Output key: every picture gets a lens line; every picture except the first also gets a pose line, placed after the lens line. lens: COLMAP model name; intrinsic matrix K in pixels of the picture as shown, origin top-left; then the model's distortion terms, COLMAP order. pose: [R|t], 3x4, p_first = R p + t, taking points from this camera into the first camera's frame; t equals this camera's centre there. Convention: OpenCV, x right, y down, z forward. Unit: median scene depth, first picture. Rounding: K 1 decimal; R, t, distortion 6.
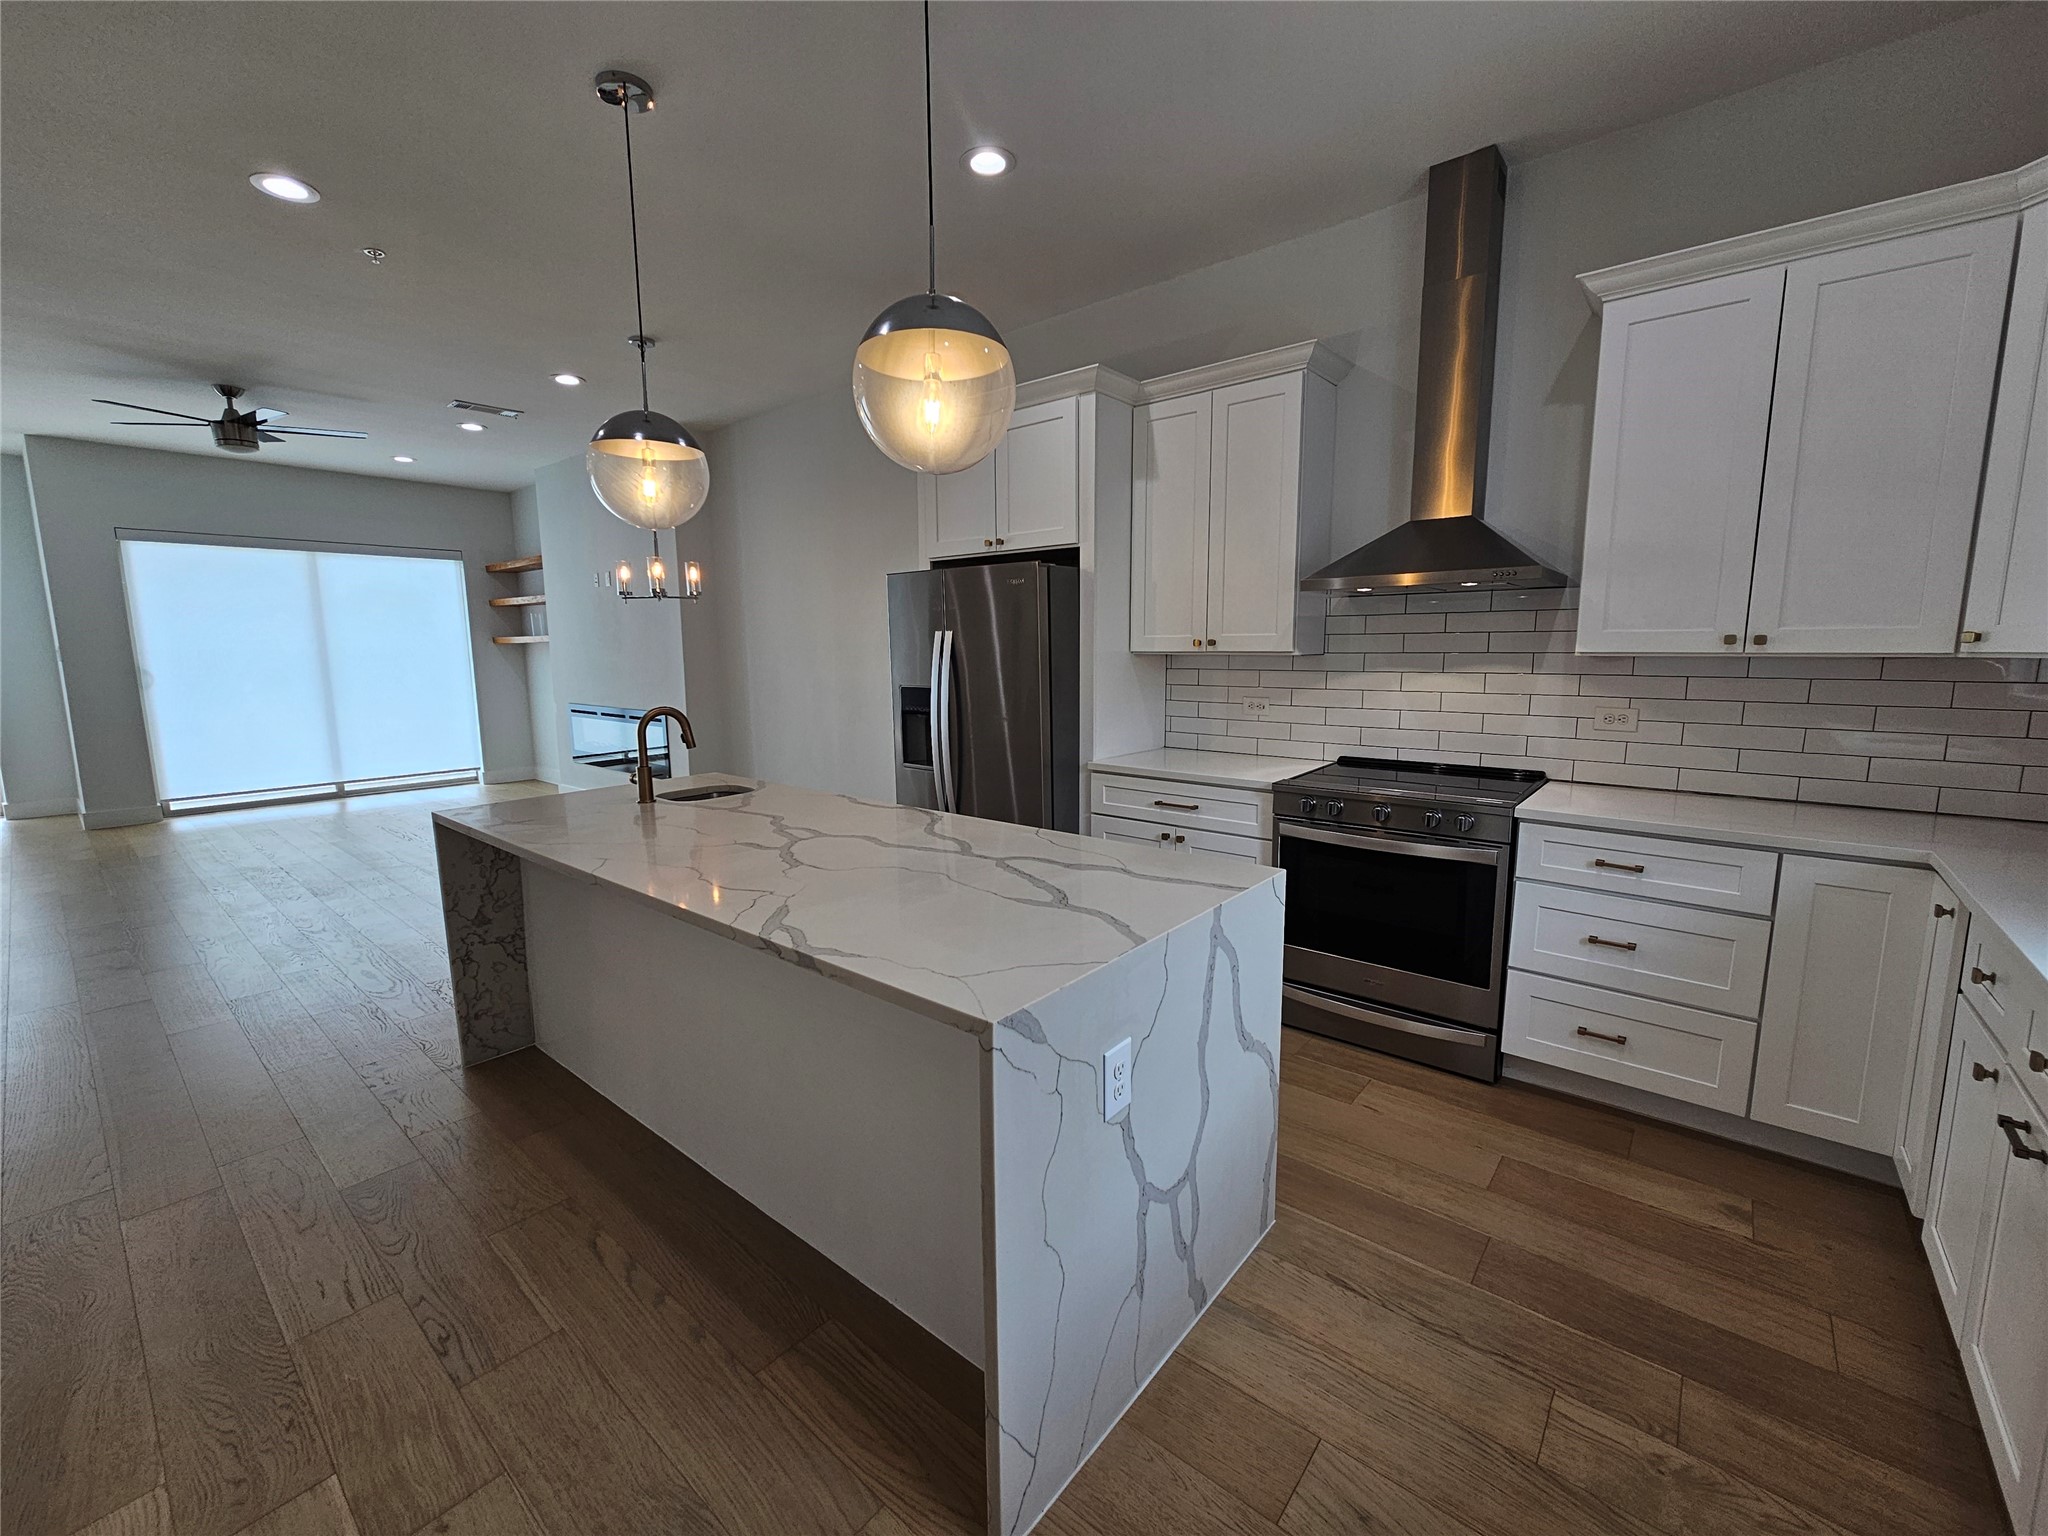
lens RADIAL K [[836.6, 0, 1036.7], [0, 836.6, 758.8], [0, 0, 1]] dist [-0.000463, 0.000534]
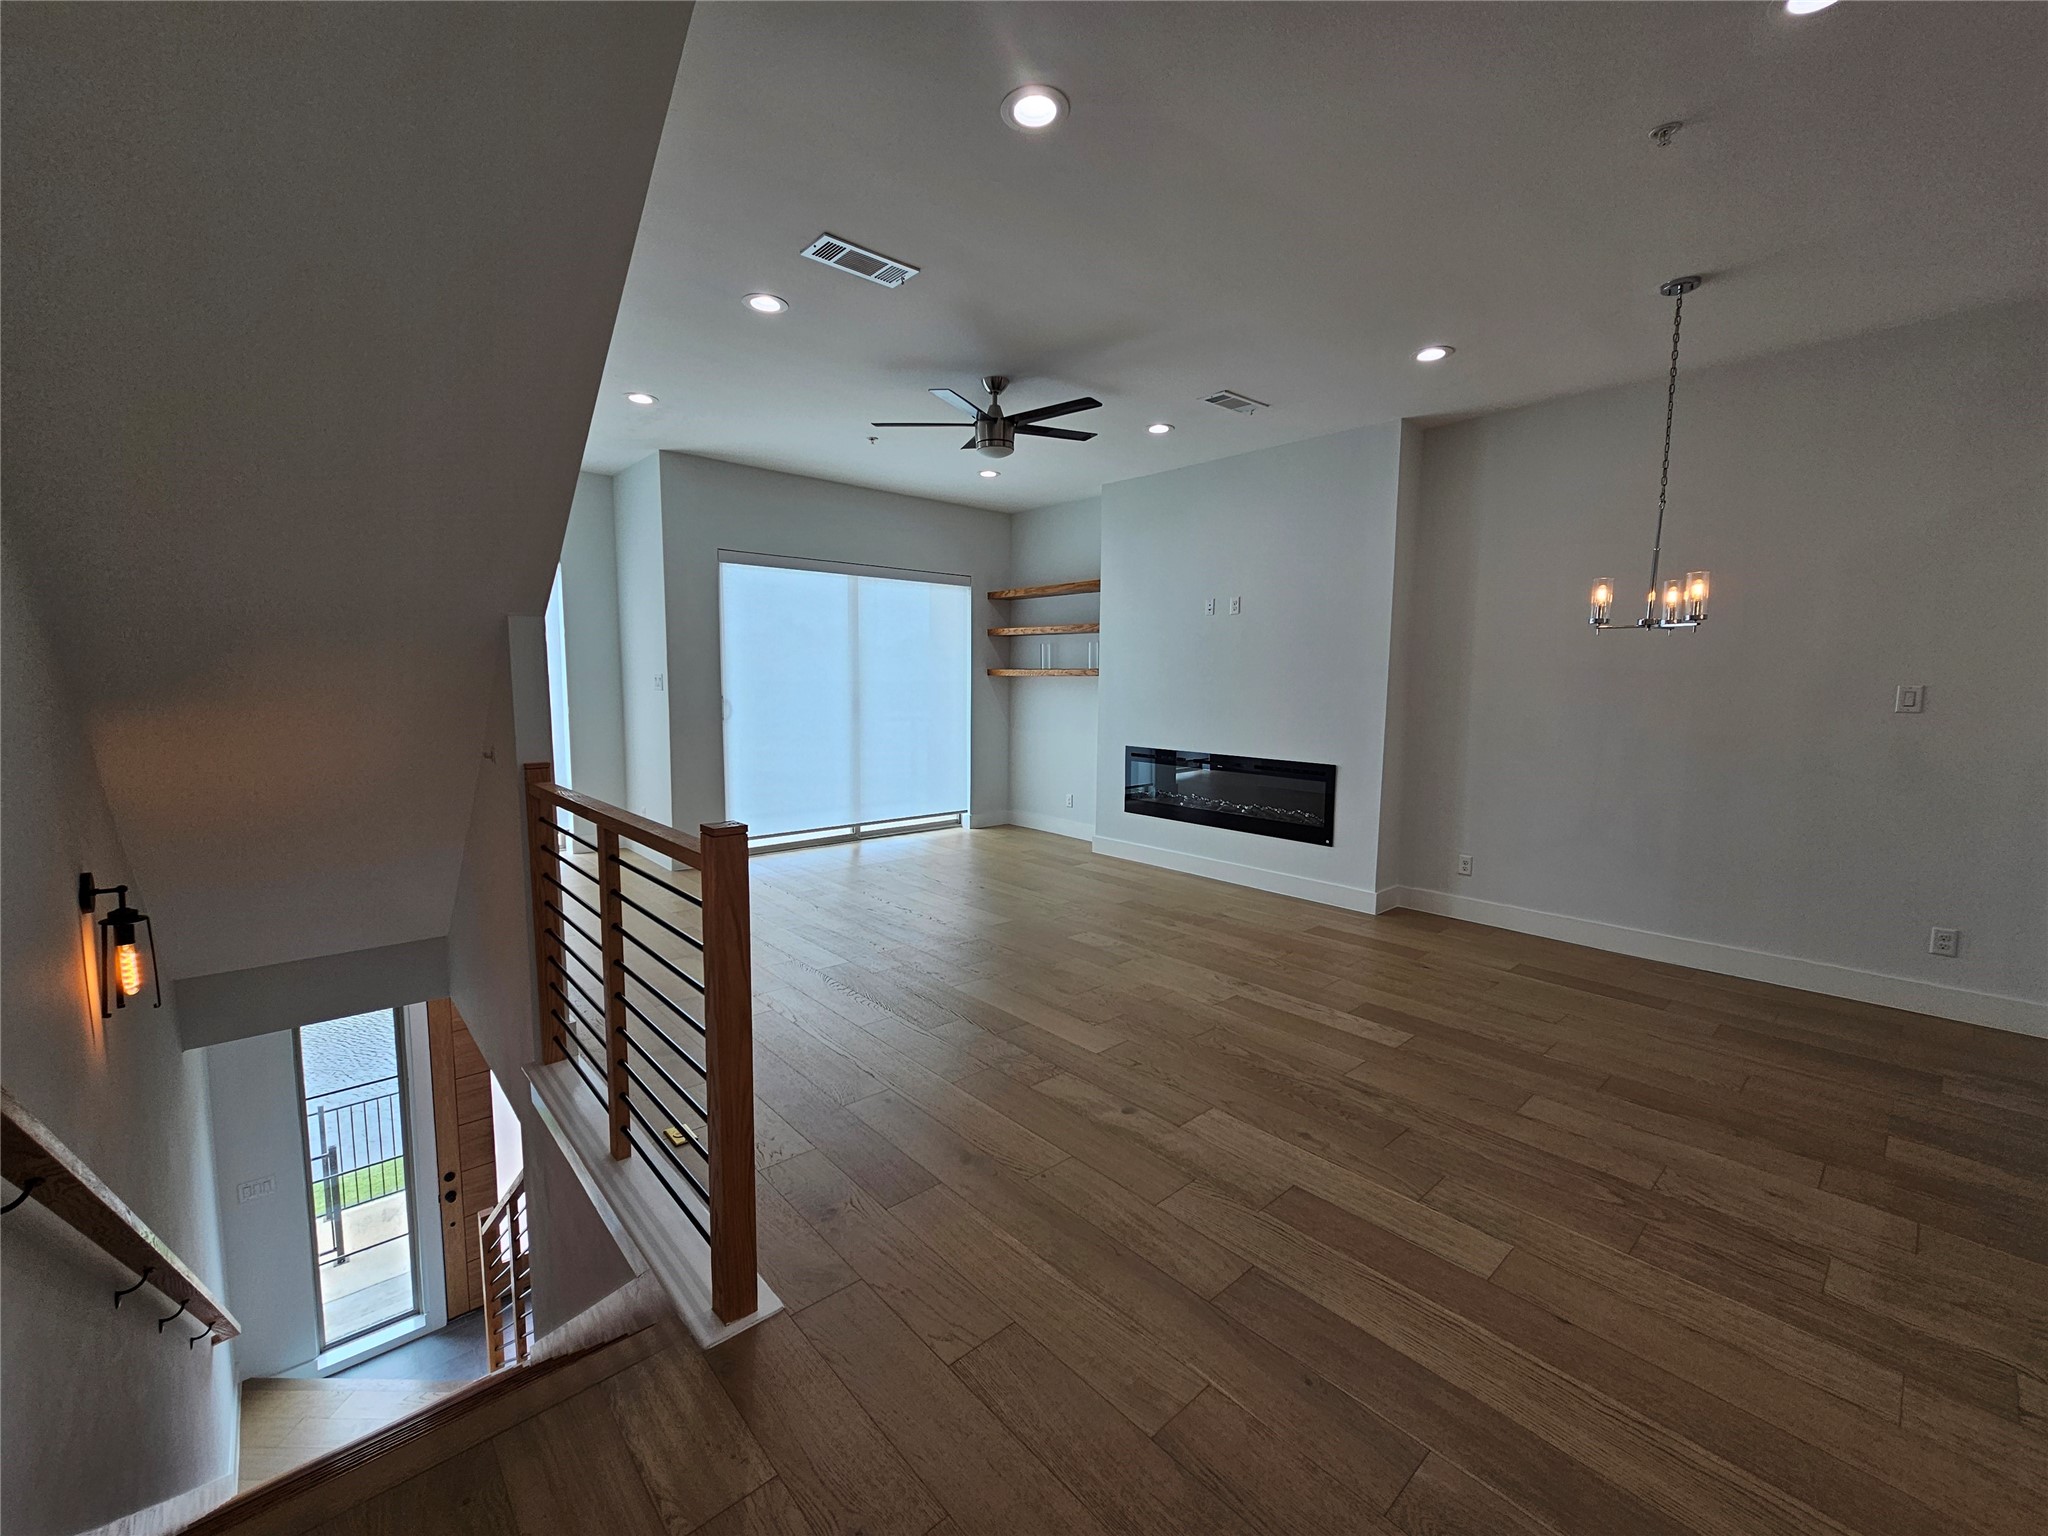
lens RADIAL K [[836.6, 0, 1035.0], [0, 836.6, 764.0], [0, 0, 1]] dist [-0.000463, 0.000534]
pose [[0.989664, 0.031298, -0.139952, -1.218082], [-0.035894, 0.998892, -0.030437, -0.040069], [0.138844, 0.035146, 0.989690, 0.264072]]
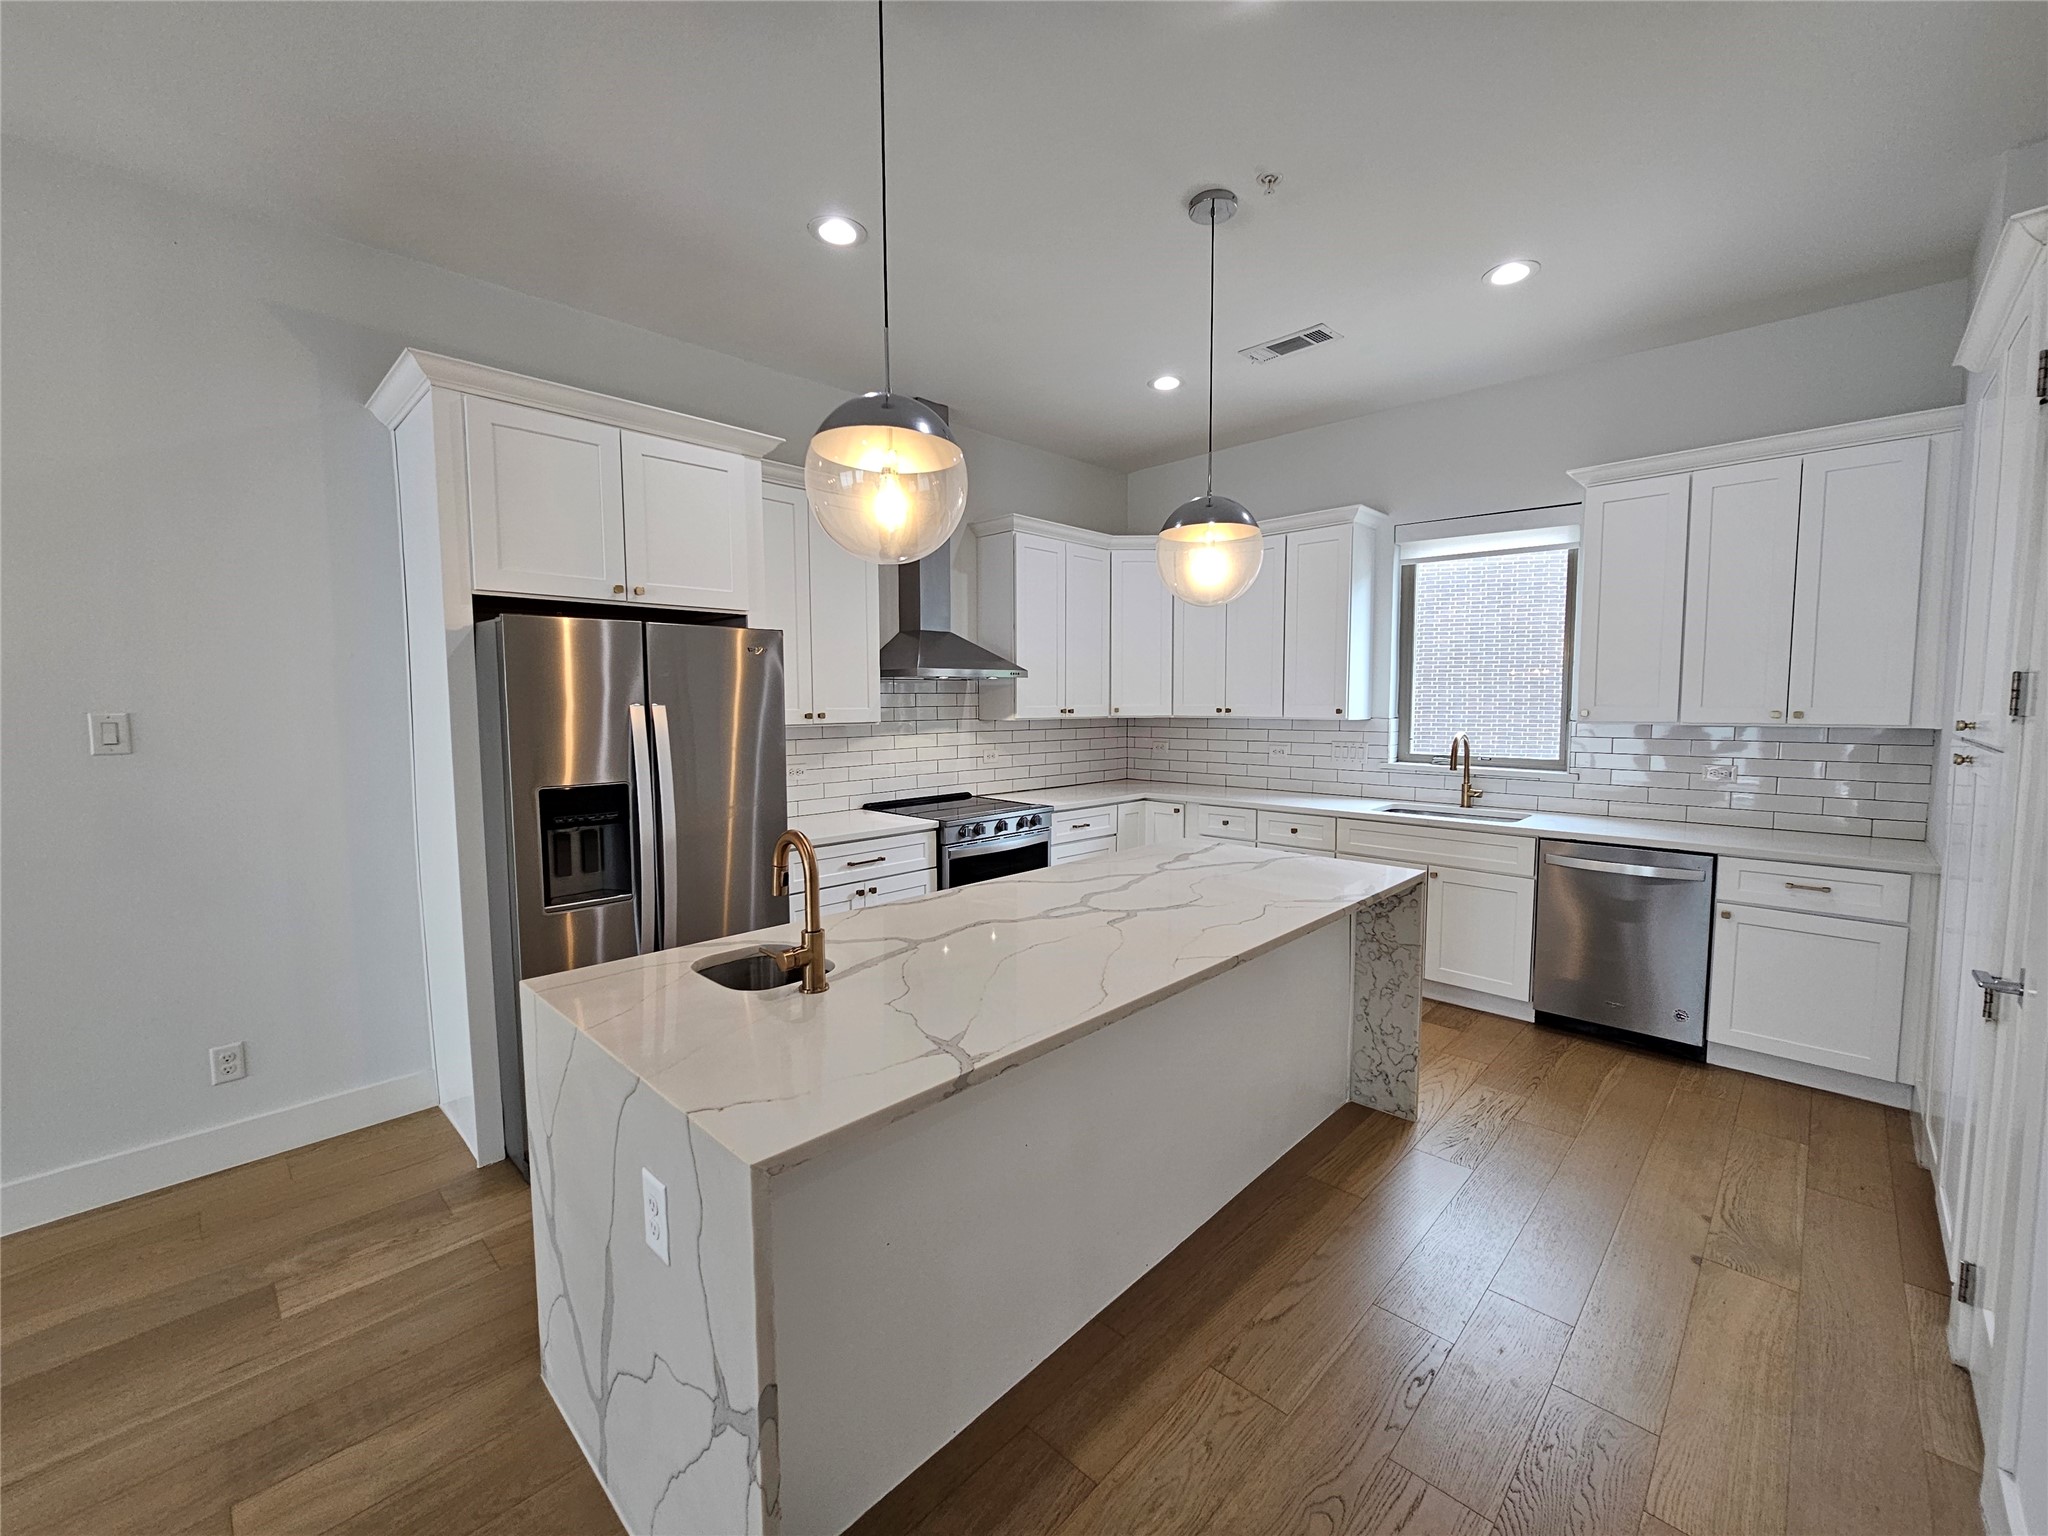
lens RADIAL K [[836.6, 0, 1026.6], [0, 836.6, 763.7], [0, 0, 1]] dist [-0.000463, 0.000534]
pose [[0.077874, -0.070202, 0.994489, -0.897325], [0.138364, 0.988625, 0.058953, -0.107057], [-0.987315, 0.133011, 0.086701, 0.666424]]
